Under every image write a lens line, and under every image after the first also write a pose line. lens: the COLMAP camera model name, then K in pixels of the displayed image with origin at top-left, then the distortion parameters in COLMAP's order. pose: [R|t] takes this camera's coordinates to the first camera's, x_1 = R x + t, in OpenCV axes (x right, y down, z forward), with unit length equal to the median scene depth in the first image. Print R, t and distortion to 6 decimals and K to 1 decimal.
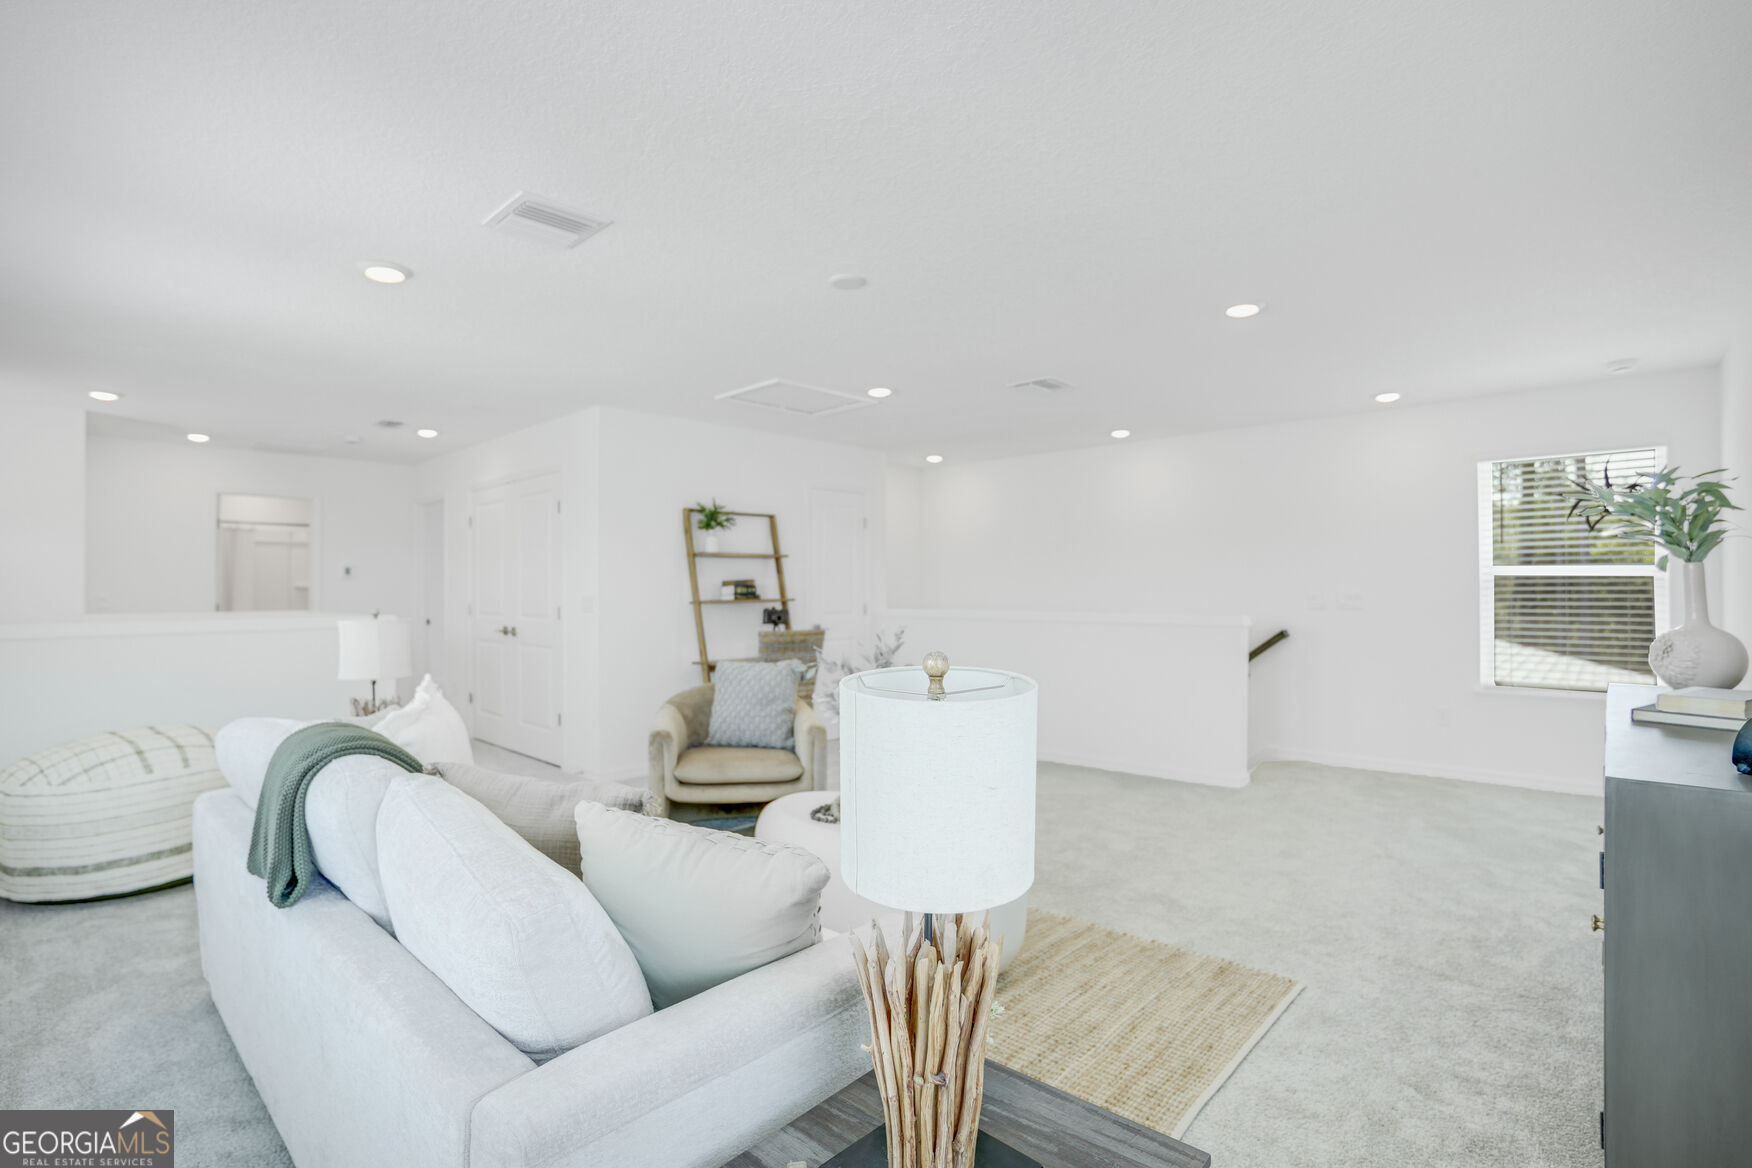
lens RADIAL K [[819.3, 0, 869.3], [0, 819.3, 585.0], [0, 0, 1]] dist [-0.067152, 0.028638]
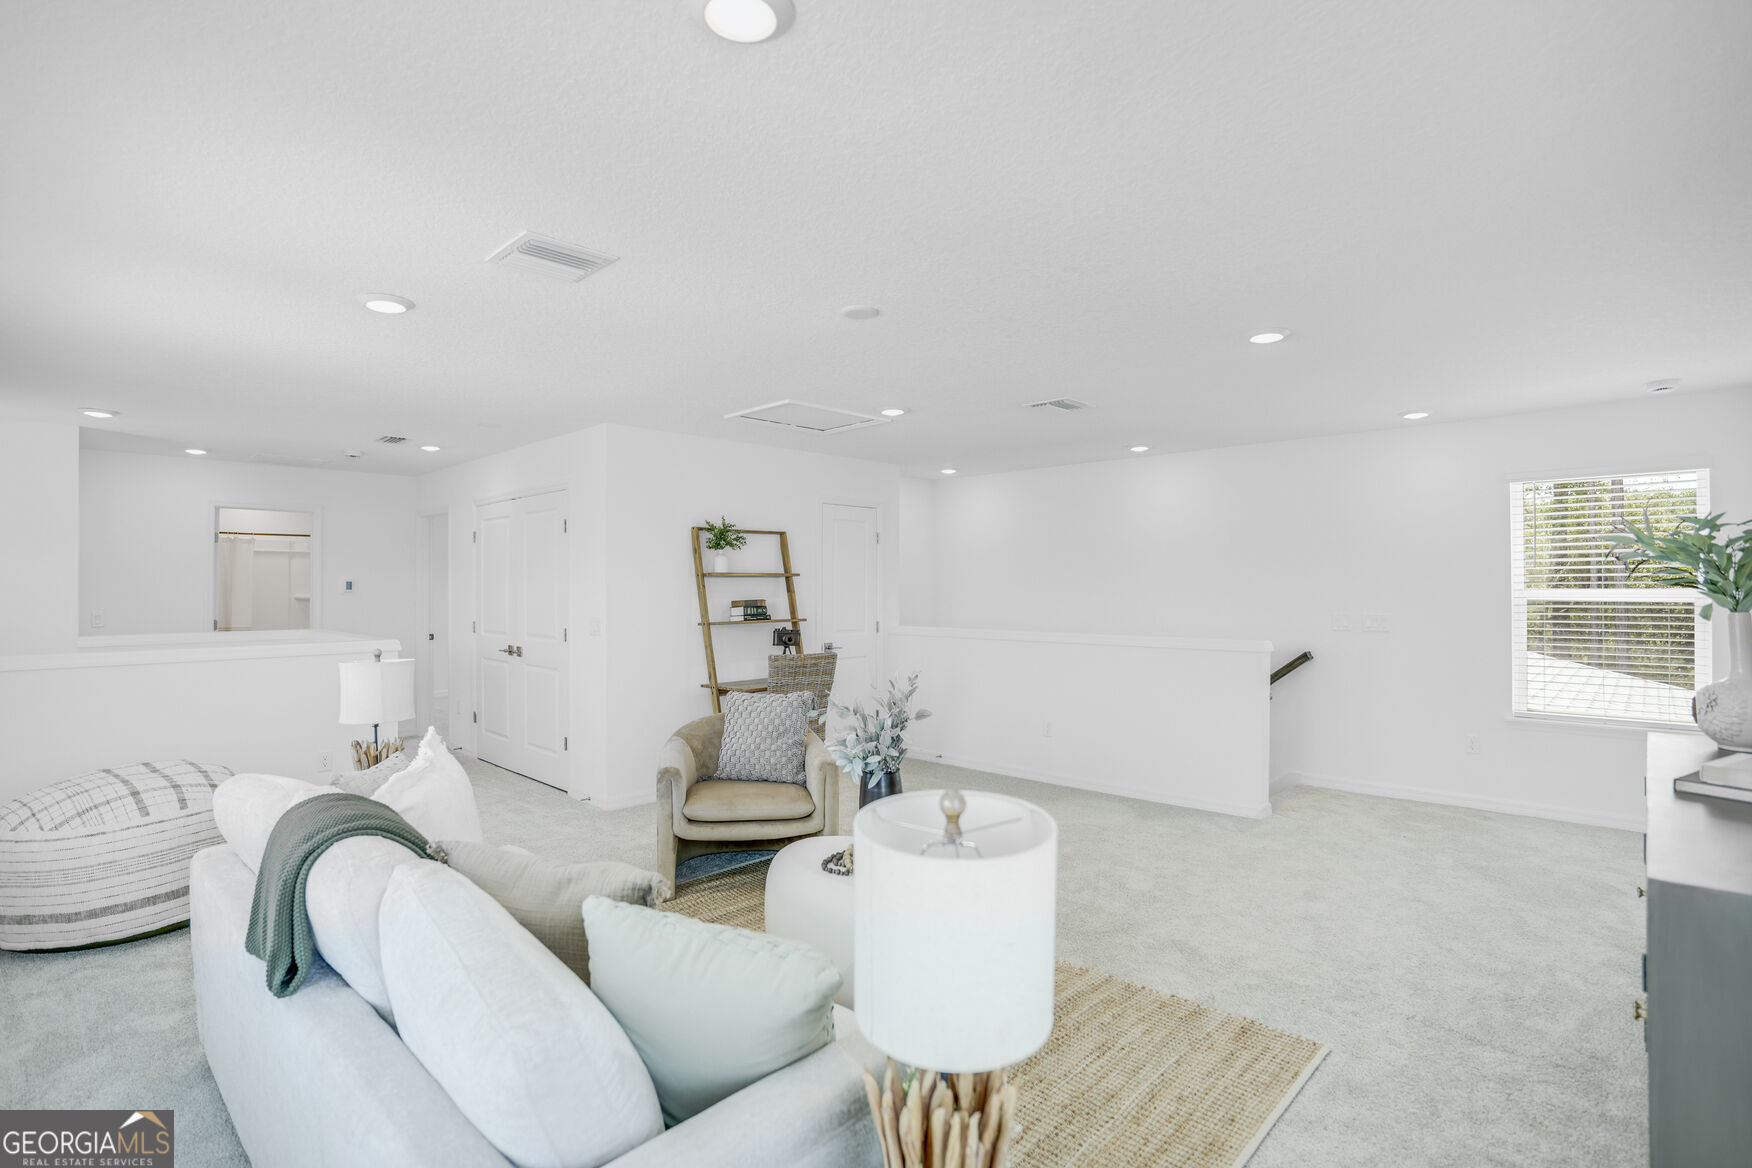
lens RADIAL K [[835.8, 0, 876.0], [0, 835.8, 584.0], [0, 0, 1]] dist [-0.058077, 0.028262]
pose [[0.999978, 0.001033, -0.006493, -0.001361], [-0.001021, 0.999998, 0.001839, -0.059254], [0.006495, -0.001832, 0.999977, 0.002262]]
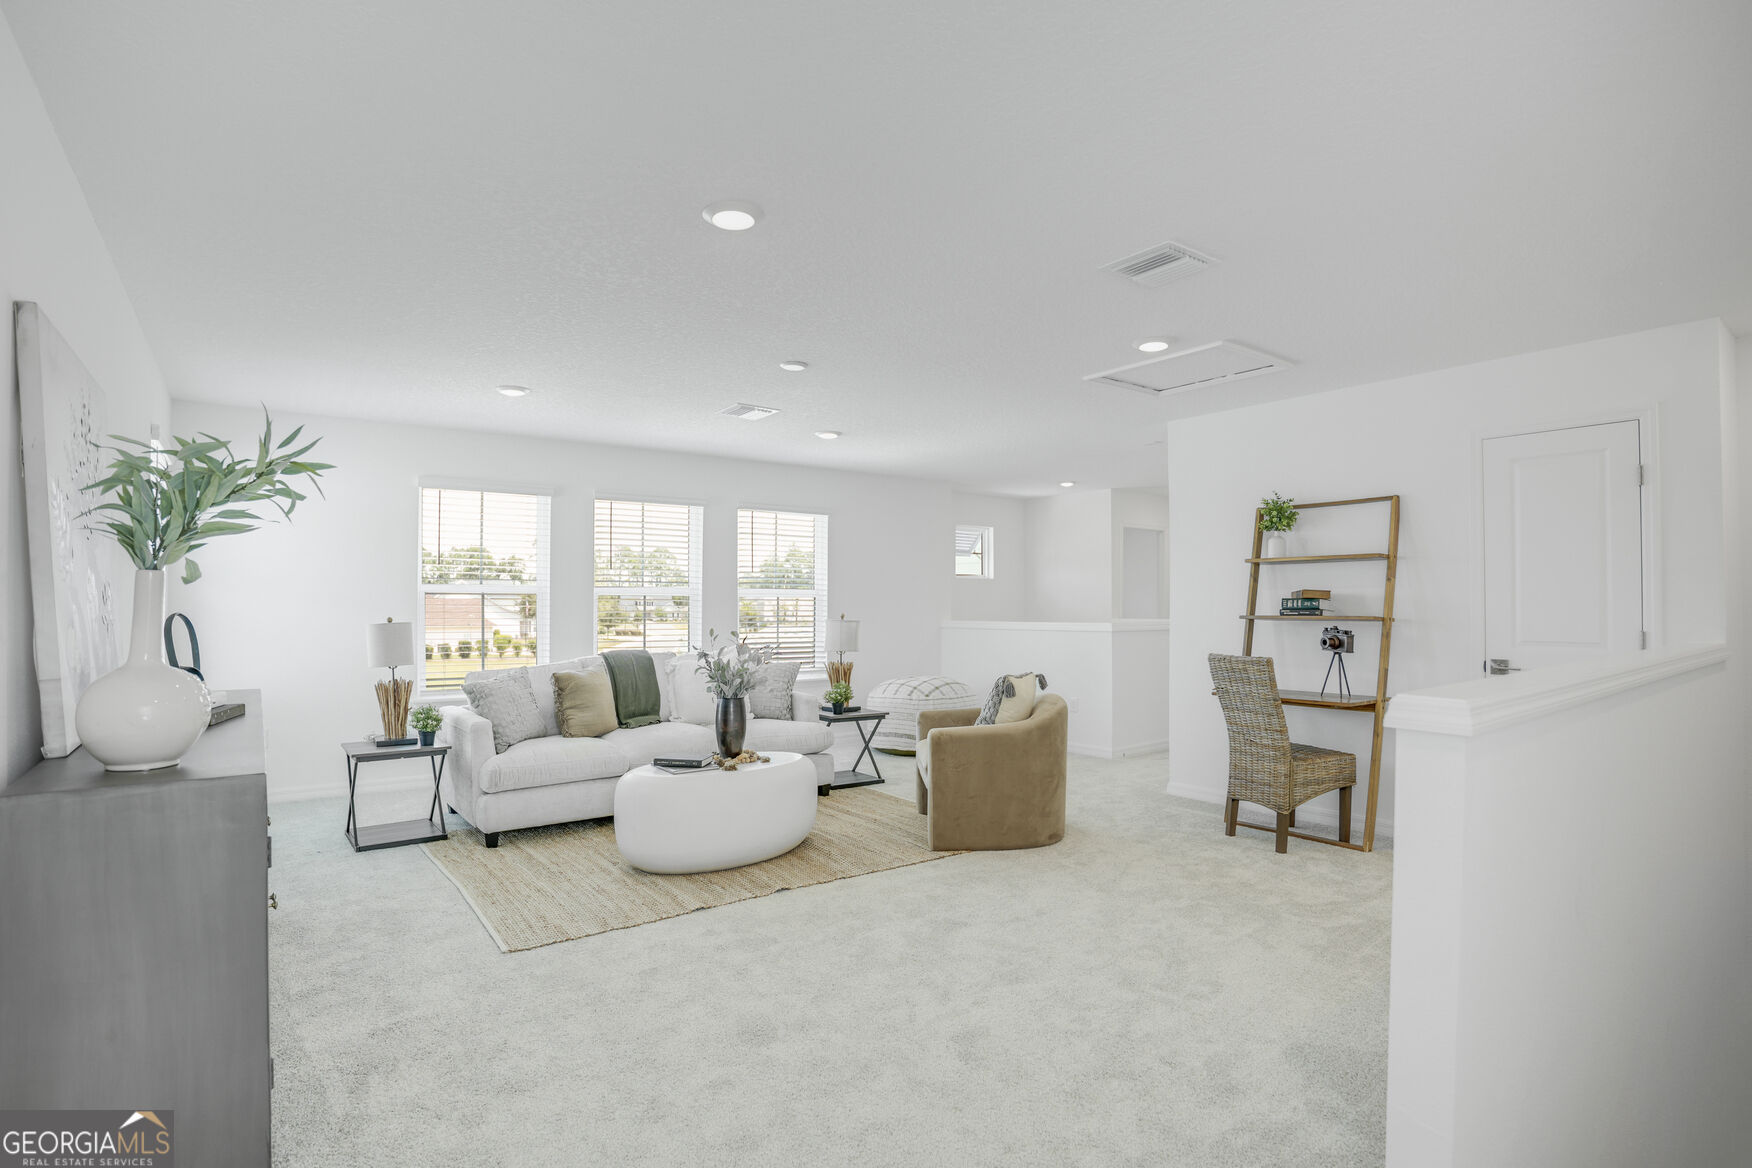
lens RADIAL K [[835.8, 0, 876.0], [0, 835.8, 584.0], [0, 0, 1]] dist [-0.058077, 0.028262]
pose [[-0.156687, -0.014342, -0.987544, 1.478793], [0.011603, 0.999799, -0.016361, -0.010187], [0.987580, -0.014023, -0.156489, 1.548989]]
